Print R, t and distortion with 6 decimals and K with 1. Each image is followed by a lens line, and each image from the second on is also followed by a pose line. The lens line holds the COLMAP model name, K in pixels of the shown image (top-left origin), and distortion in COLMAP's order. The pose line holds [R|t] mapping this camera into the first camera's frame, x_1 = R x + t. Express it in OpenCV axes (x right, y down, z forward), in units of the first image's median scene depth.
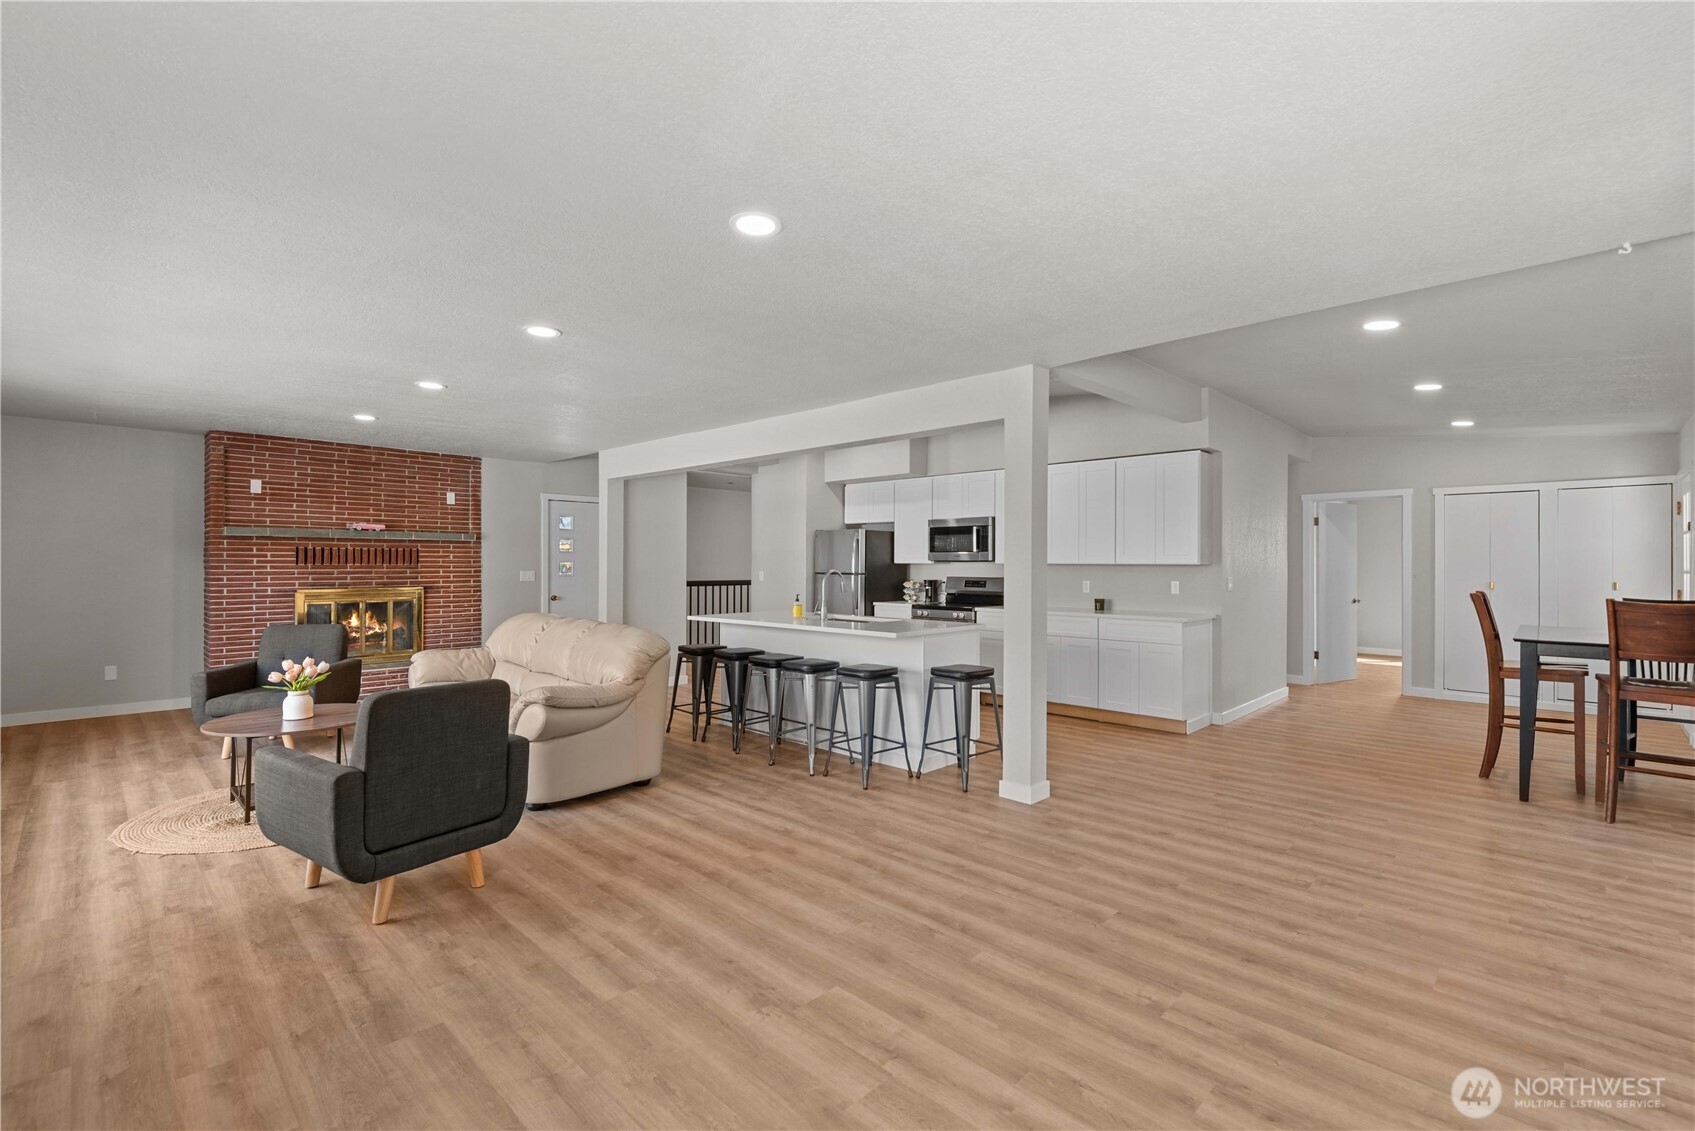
lens RADIAL K [[733.1, 0, 855.3], [0, 733.1, 563.5], [0, 0, 1]] dist [0.005449, -0.000123]
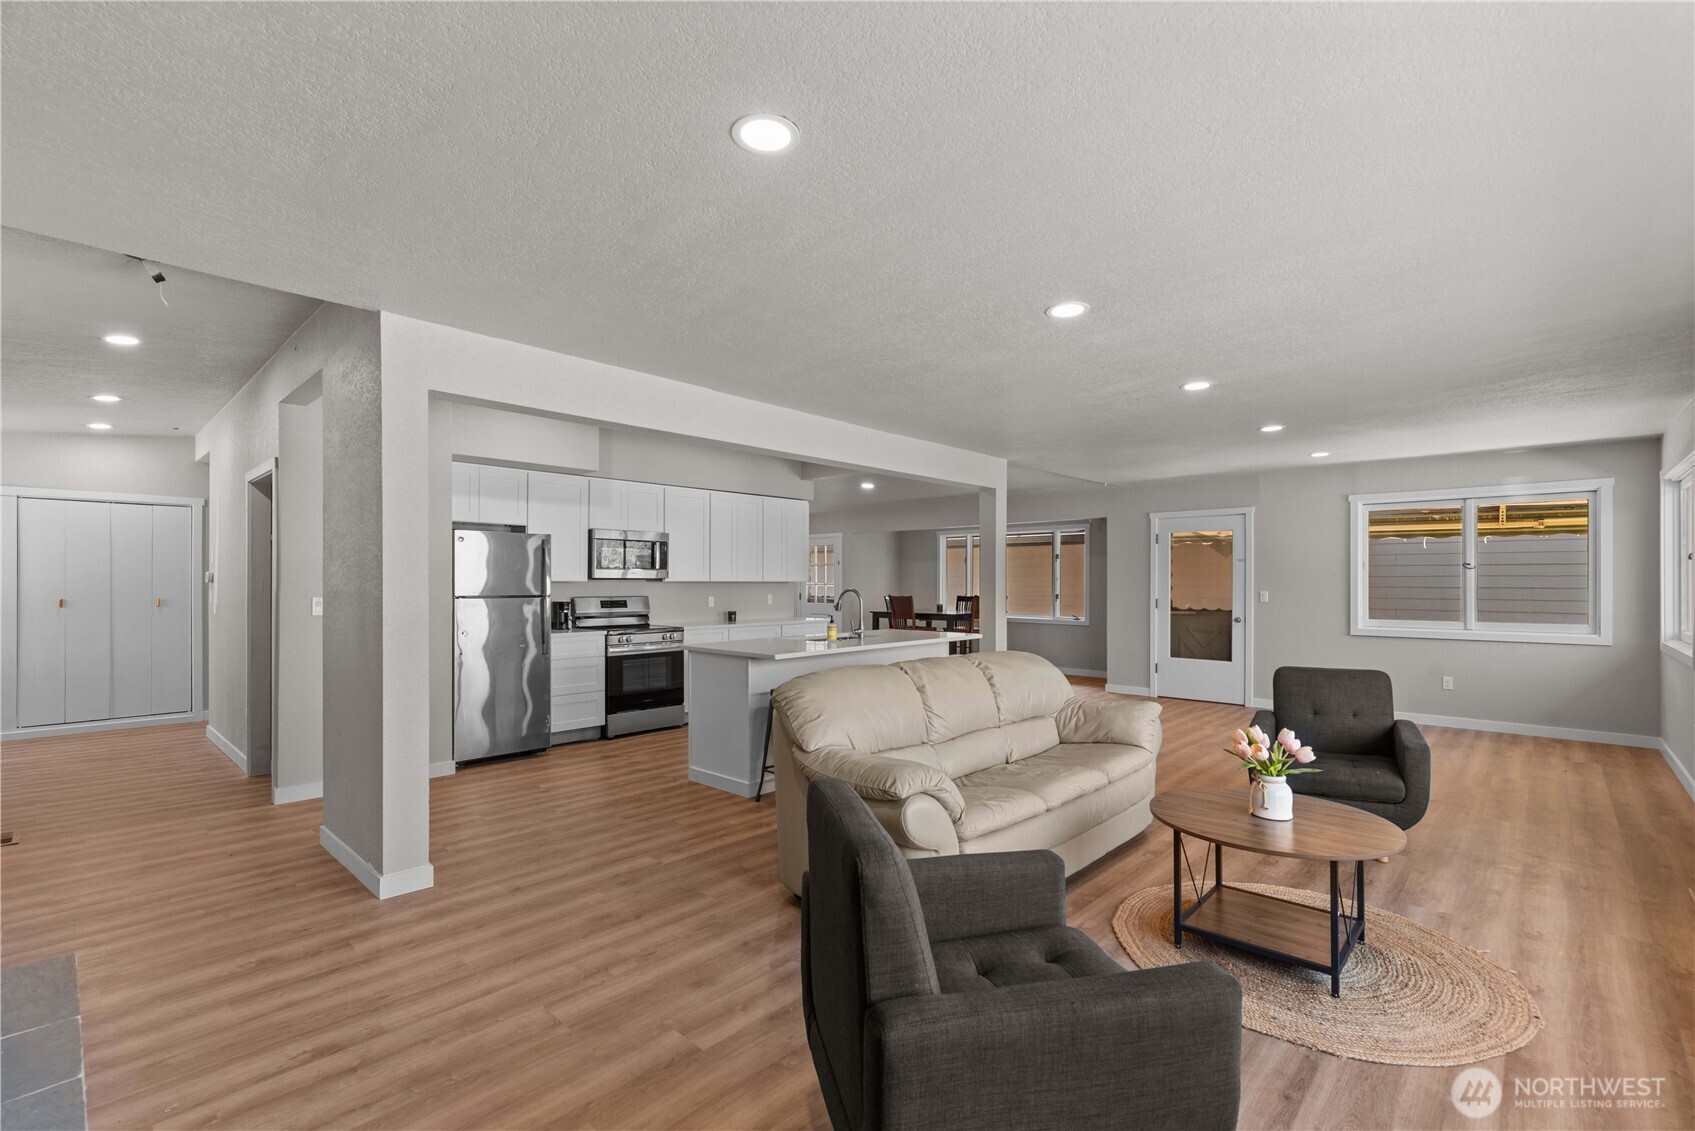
lens RADIAL K [[733.1, 0, 848.1], [0, 733.1, 568.1], [0, 0, 1]] dist [0.005449, -0.000123]
pose [[-0.007817, 0.016234, 0.999838, -1.425894], [-0.003904, 0.999860, -0.016265, -0.004637], [-0.999962, -0.004030, -0.007752, 1.388986]]
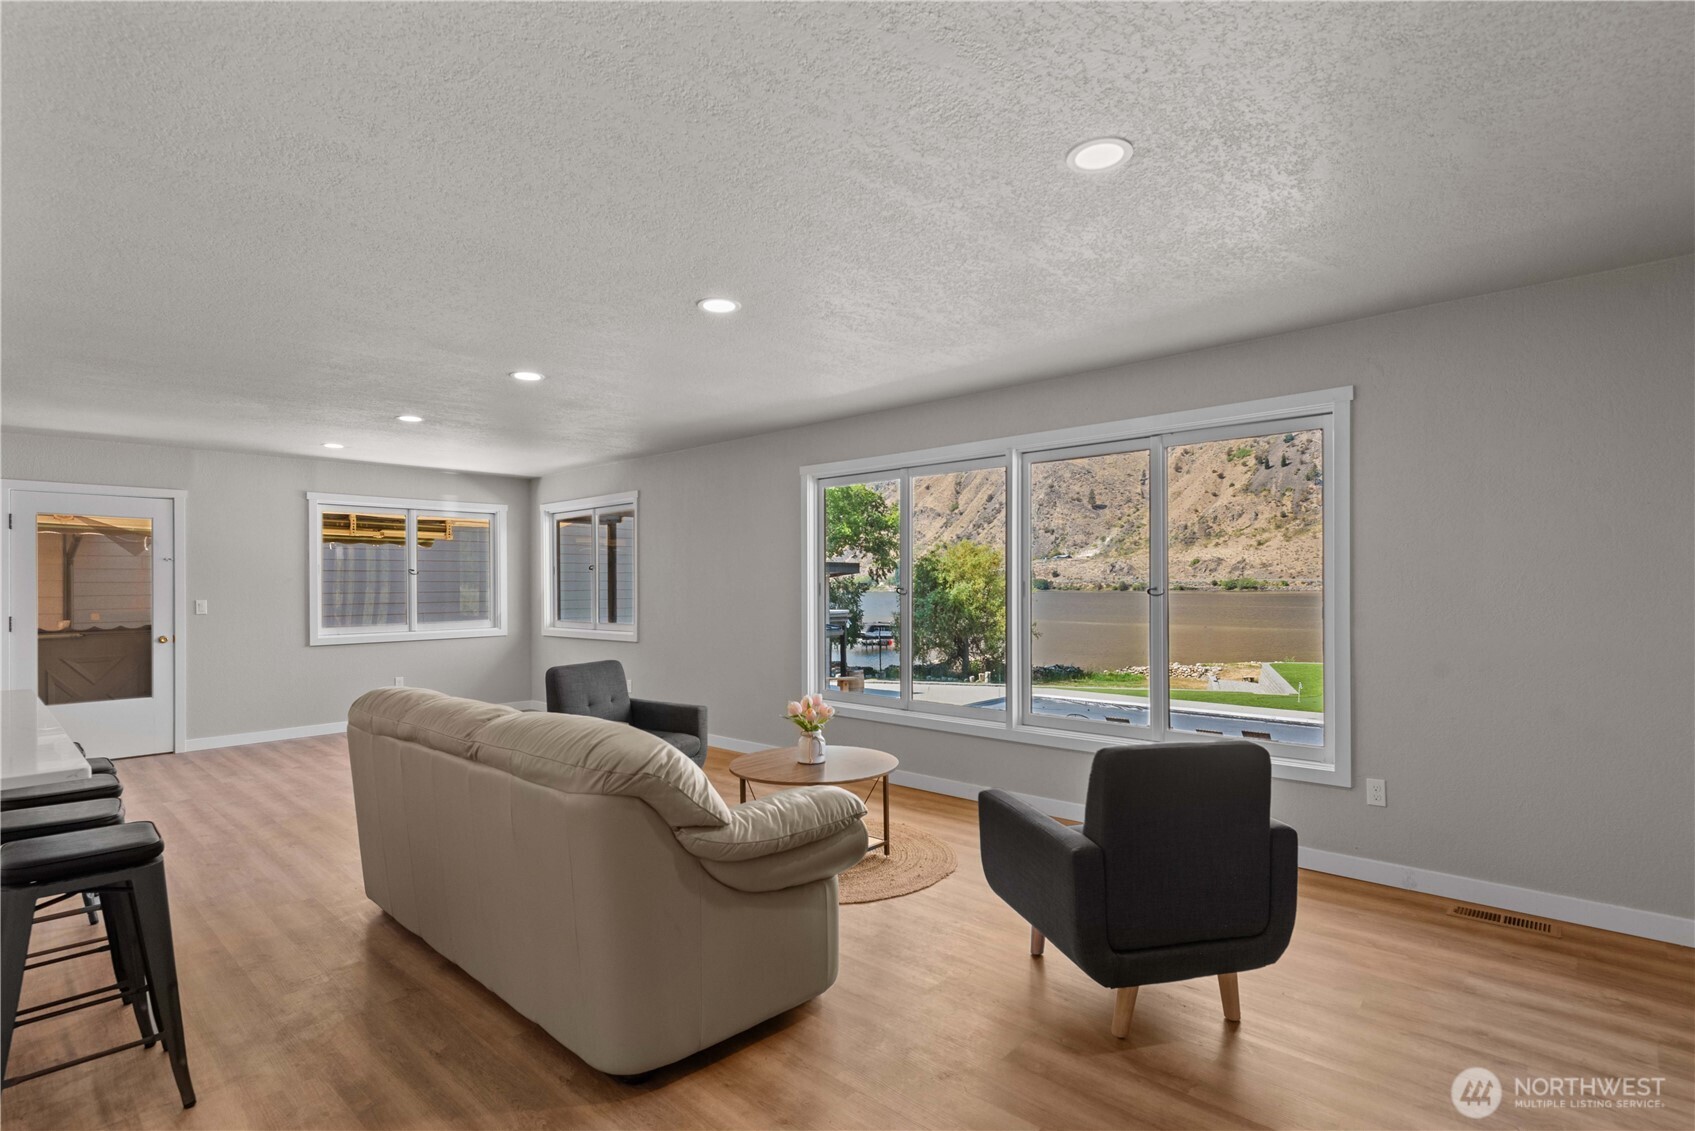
lens RADIAL K [[837.1, 0, 840.8], [0, 837.1, 583.6], [0, 0, 1]] dist [-0.004929, -0.000257]
pose [[-0.999954, 0.006511, -0.007033, -0.800287], [0.006535, 0.999973, -0.003316, 0.000527], [0.007011, -0.003361, -0.999970, 2.020308]]
